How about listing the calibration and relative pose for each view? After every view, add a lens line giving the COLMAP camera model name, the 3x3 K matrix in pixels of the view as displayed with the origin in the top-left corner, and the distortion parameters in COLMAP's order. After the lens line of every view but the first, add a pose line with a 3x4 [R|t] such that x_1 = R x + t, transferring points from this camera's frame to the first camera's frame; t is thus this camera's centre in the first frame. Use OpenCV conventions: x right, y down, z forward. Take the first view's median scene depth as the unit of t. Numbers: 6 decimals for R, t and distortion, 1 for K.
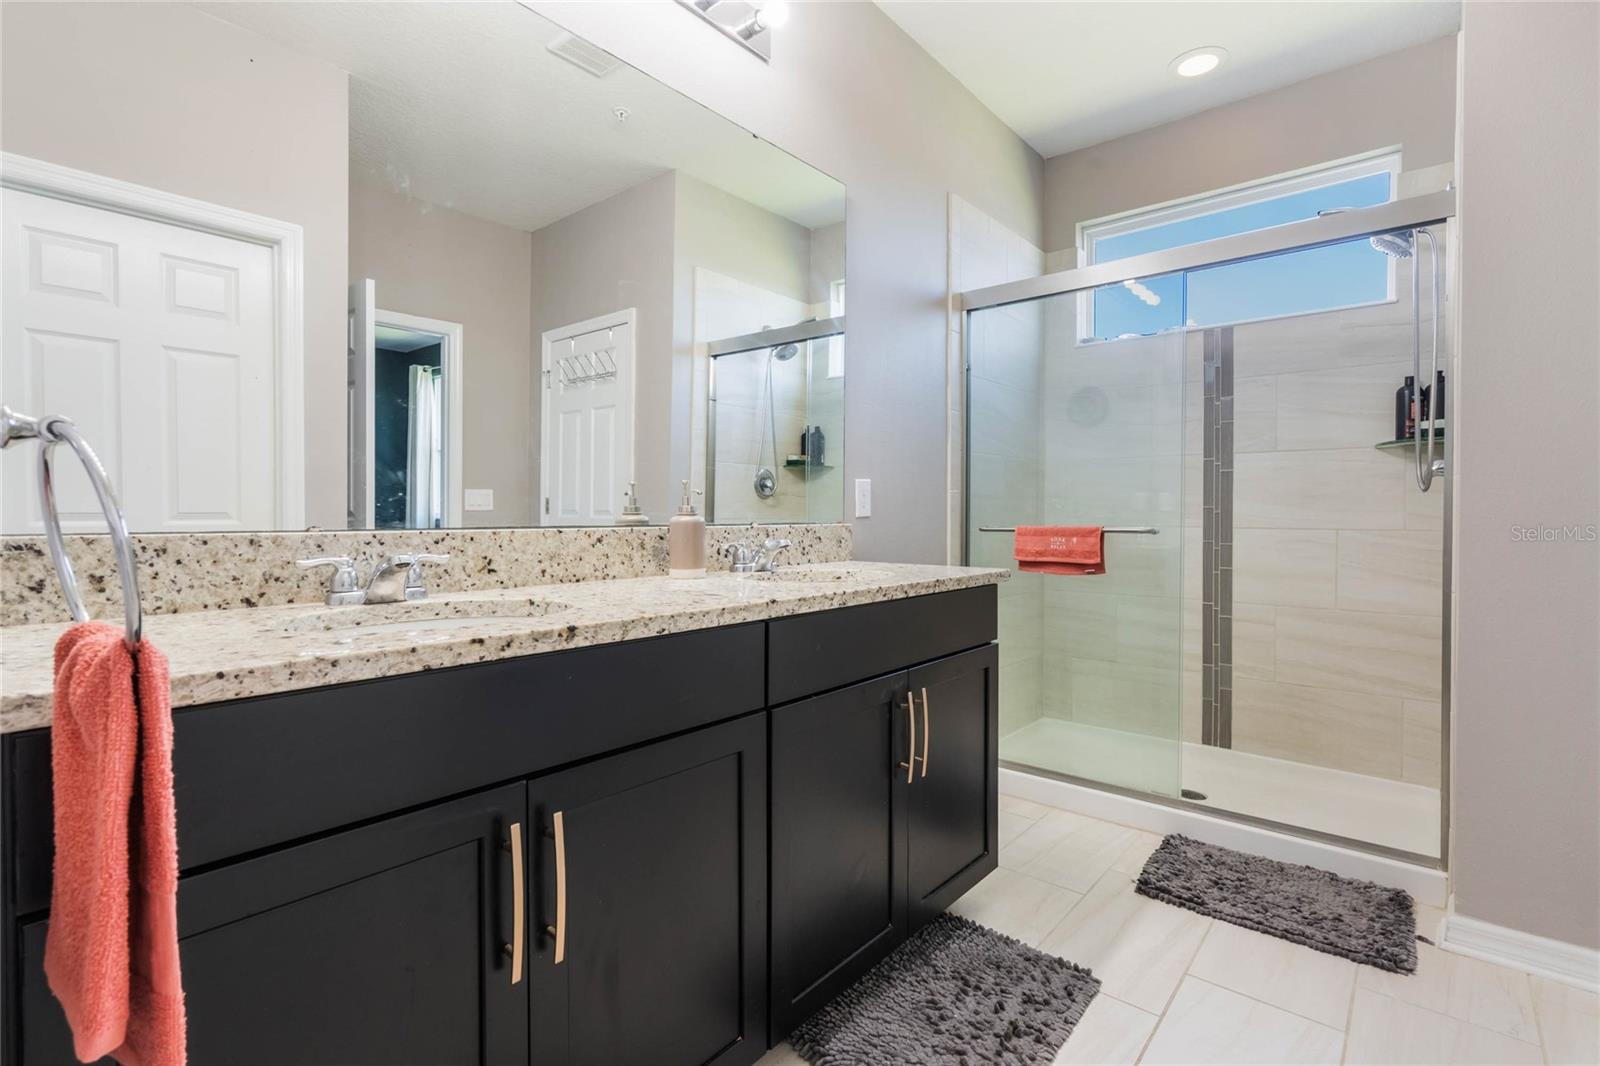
lens RADIAL K [[747.7, 0, 797.7], [0, 747.7, 534.0], [0, 0, 1]] dist [-0.002883, 0.001138]
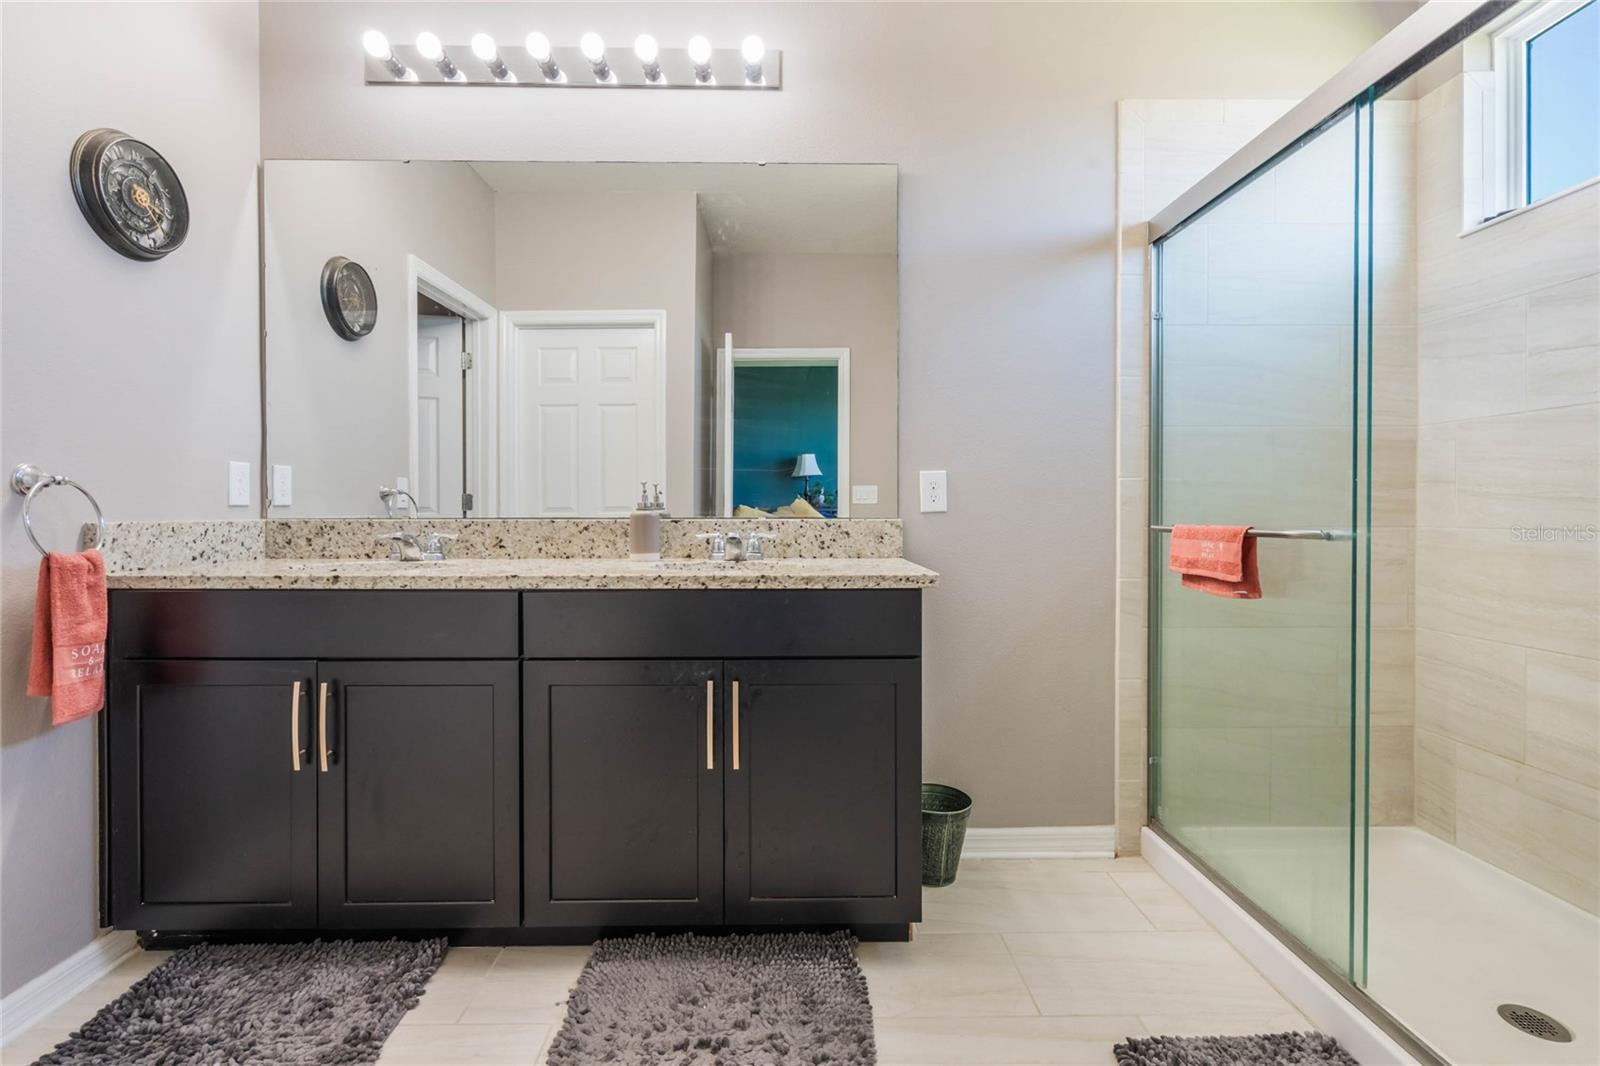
lens RADIAL K [[747.7, 0, 792.3], [0, 747.7, 517.5], [0, 0, 1]] dist [-0.002883, 0.001138]
pose [[0.662214, 0.008515, -0.749266, 1.162819], [-0.018803, 0.999809, -0.005257, -0.013175], [0.749079, 0.017570, 0.662248, 0.460304]]
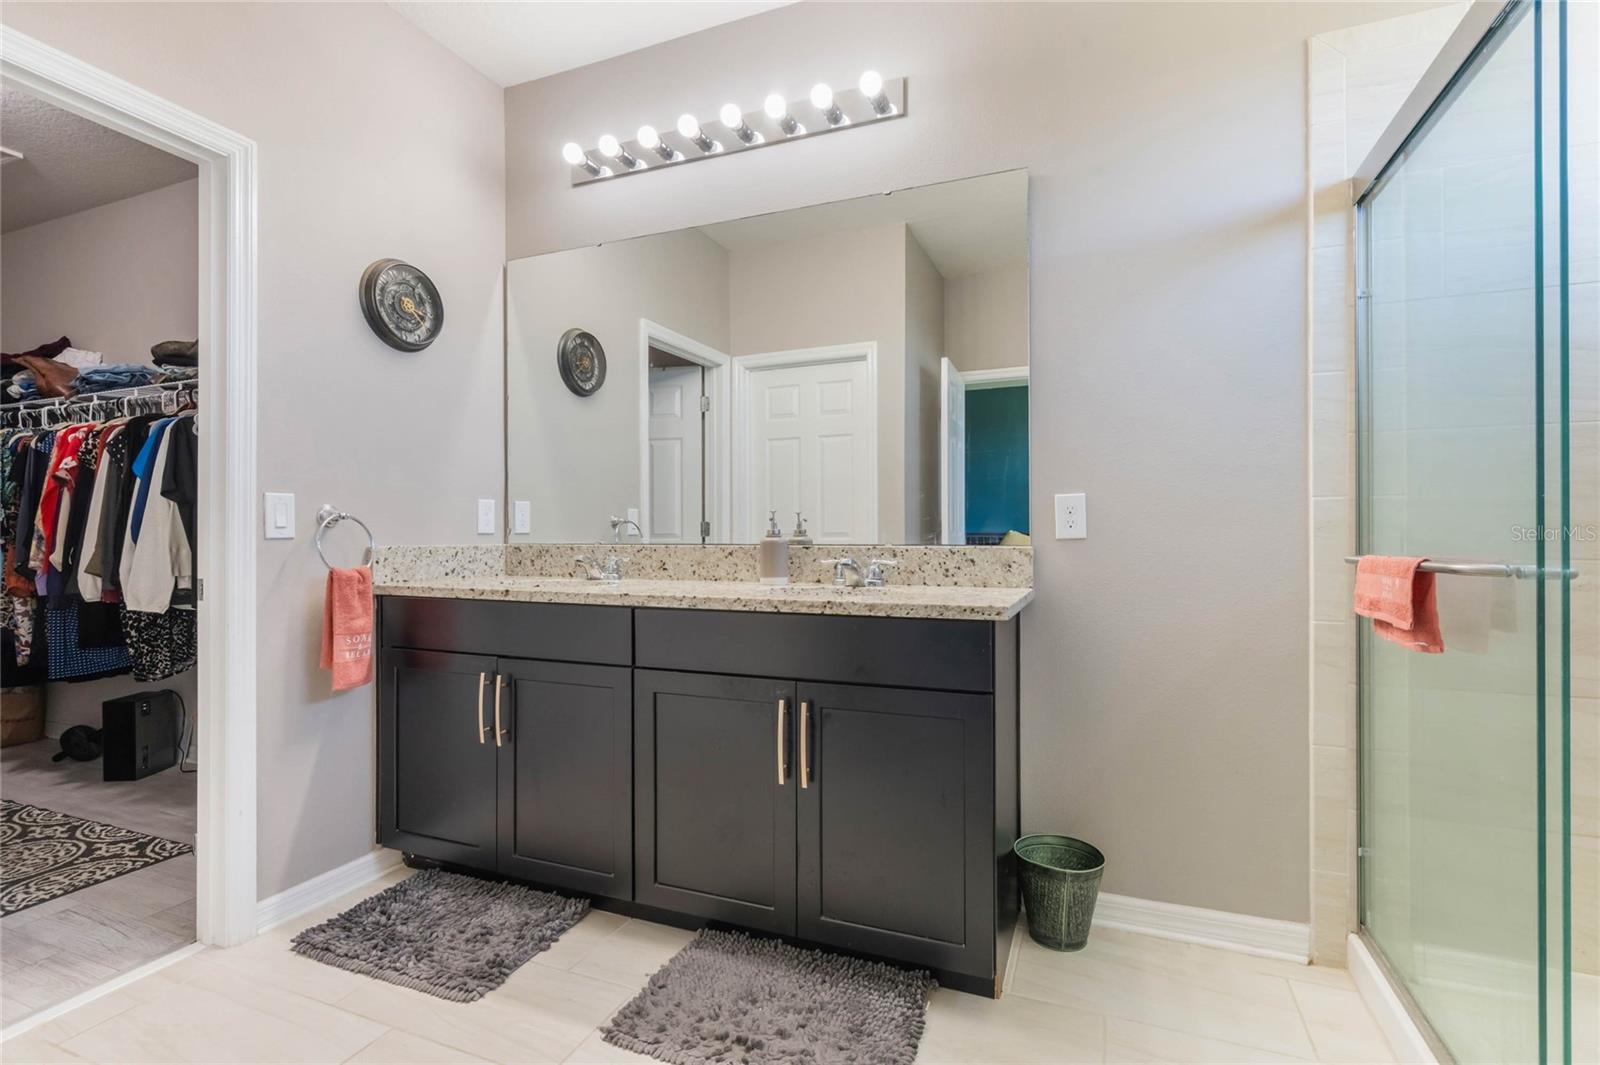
lens RADIAL K [[747.7, 0, 801.3], [0, 747.7, 534.1], [0, 0, 1]] dist [-0.002883, 0.001138]
pose [[0.315727, -0.001152, -0.948849, 1.384888], [-0.022182, 0.999717, -0.008595, -0.024209], [0.948591, 0.023761, 0.315612, 0.789749]]
